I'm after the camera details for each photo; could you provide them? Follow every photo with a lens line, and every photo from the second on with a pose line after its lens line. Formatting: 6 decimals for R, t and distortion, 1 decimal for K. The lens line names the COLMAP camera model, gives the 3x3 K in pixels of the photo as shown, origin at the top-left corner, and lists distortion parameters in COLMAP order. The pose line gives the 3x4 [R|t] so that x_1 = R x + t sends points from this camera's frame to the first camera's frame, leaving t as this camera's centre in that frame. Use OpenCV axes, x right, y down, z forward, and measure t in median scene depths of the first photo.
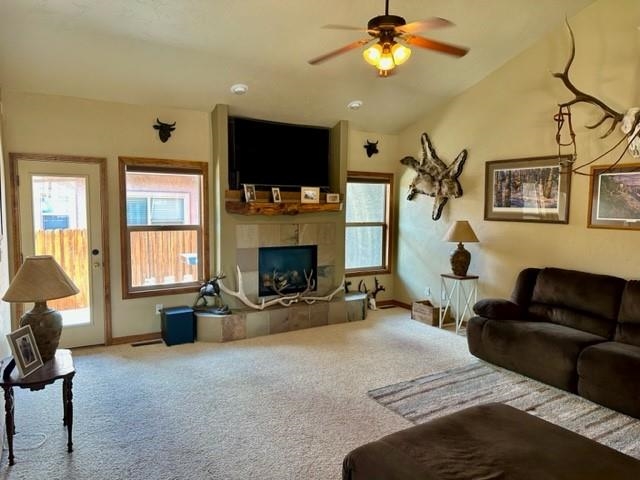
lens RADIAL K [[479.5, 0, 315.6], [0, 479.5, 249.6], [0, 0, 1]] dist [0.087184, -0.089025]
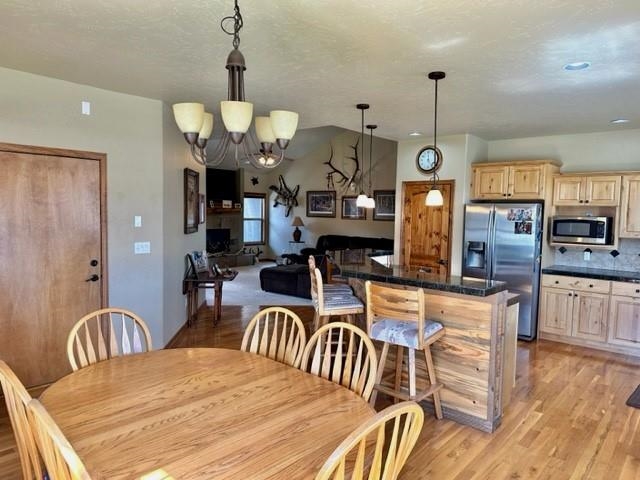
lens RADIAL K [[479.5, 0, 318.3], [0, 479.5, 246.1], [0, 0, 1]] dist [0.087184, -0.089025]
pose [[0.959955, -0.012970, 0.279852, -0.219298], [0.018030, 0.999717, -0.015516, 0.107213], [-0.279572, 0.019941, 0.959918, -1.112253]]
